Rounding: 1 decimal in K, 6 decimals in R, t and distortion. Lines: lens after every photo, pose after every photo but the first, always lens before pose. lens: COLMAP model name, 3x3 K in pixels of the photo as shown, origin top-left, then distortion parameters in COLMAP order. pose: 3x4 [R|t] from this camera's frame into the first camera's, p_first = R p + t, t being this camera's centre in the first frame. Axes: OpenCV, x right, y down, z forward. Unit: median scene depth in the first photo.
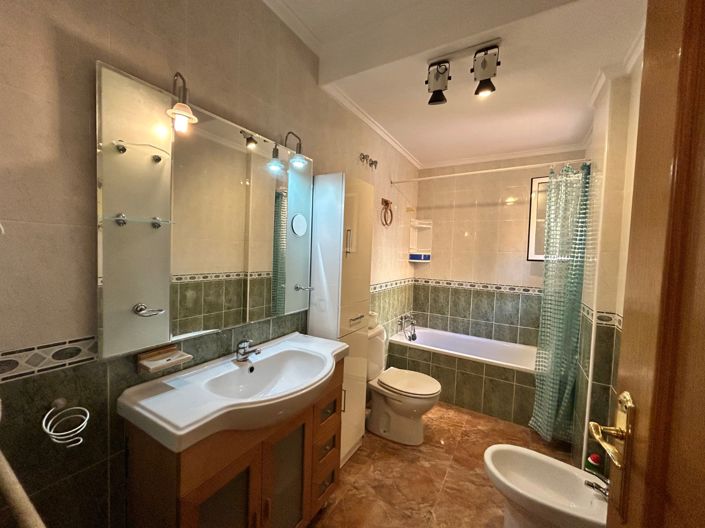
lens RADIAL K [[284.8, 0, 351.2], [0, 284.8, 264.3], [0, 0, 1]] dist [-0.001816, 0.000038]
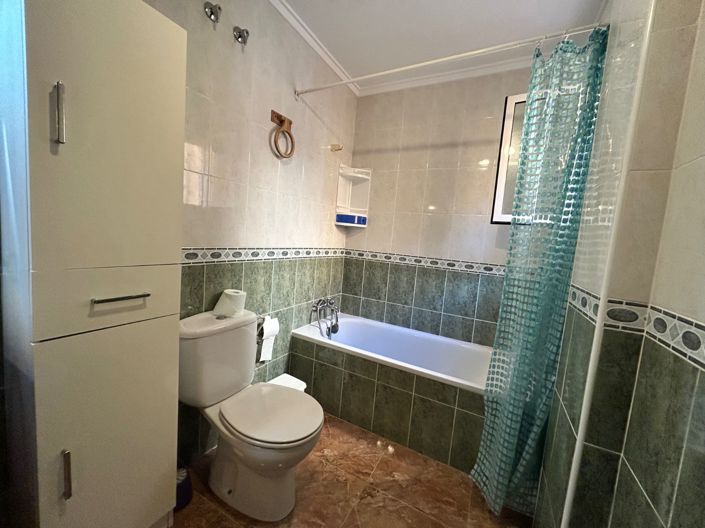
lens RADIAL K [[284.8, 0, 352.1], [0, 284.8, 265.2], [0, 0, 1]] dist [-0.001816, 0.000038]
pose [[0.997015, 0.039733, 0.066202, 0.250232], [-0.043599, 0.997363, 0.058021, 0.060676], [-0.063722, -0.060734, 0.996118, 0.344279]]
